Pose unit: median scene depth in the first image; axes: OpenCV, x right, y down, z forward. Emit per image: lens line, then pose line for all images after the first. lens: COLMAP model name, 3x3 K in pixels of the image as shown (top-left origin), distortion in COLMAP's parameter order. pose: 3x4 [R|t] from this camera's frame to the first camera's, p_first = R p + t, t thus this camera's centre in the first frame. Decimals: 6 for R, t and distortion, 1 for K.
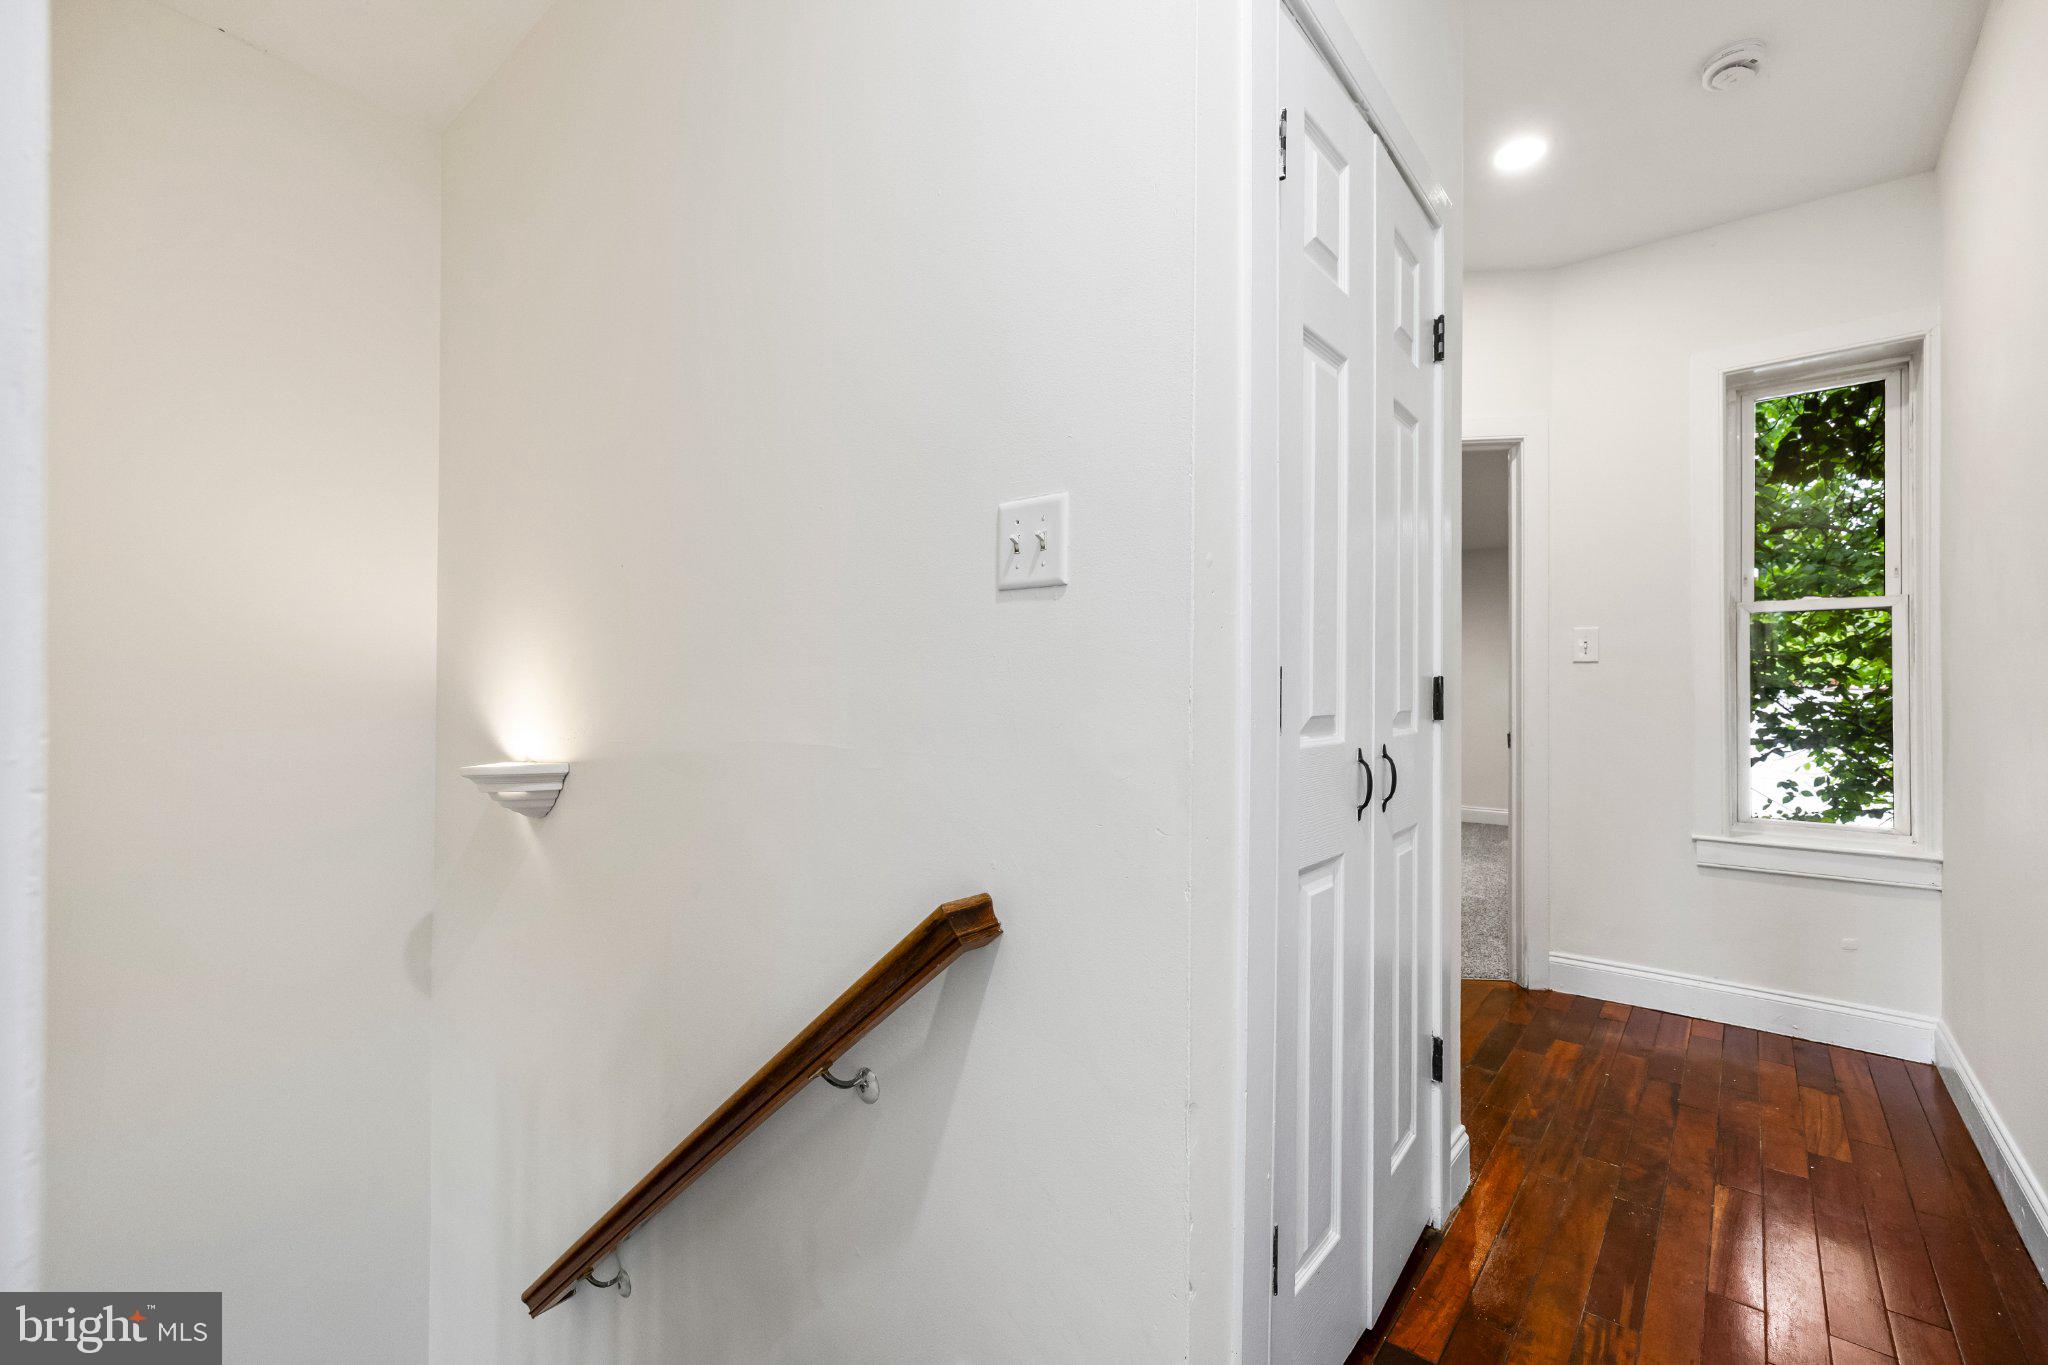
lens RADIAL K [[862.1, 0, 1028.4], [0, 862.1, 674.7], [0, 0, 1]] dist [0.002191, -0.000063]
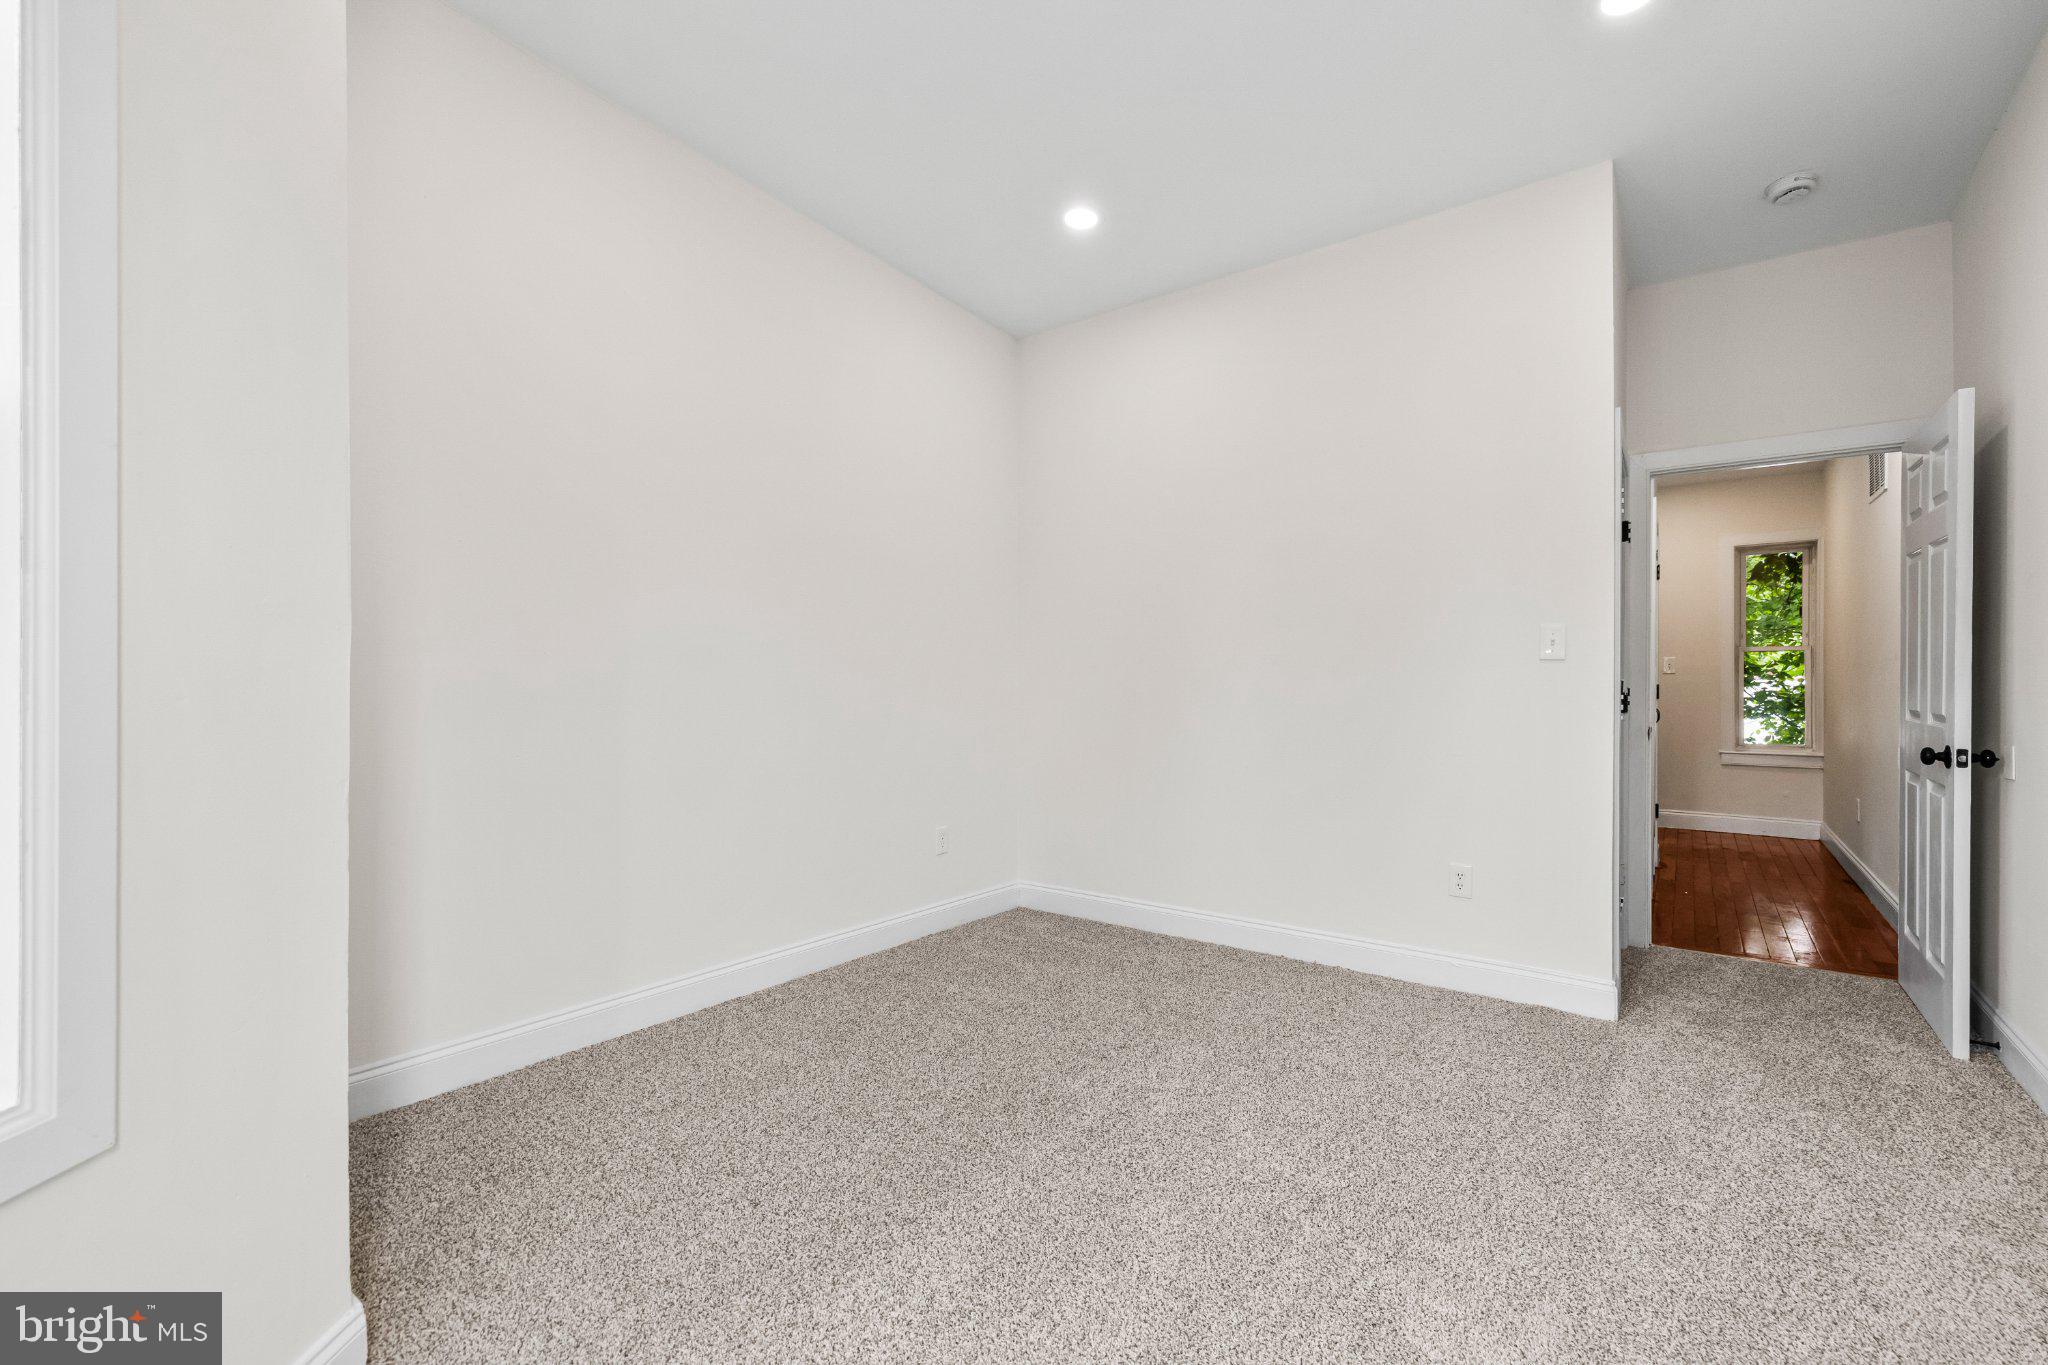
lens RADIAL K [[862.1, 0, 1028.4], [0, 862.1, 674.7], [0, 0, 1]] dist [0.002191, -0.000063]
pose [[0.999082, -0.005217, 0.042509, -0.749490], [0.004727, 0.999921, 0.011608, -0.031762], [-0.042567, -0.011397, 0.999029, -0.778650]]
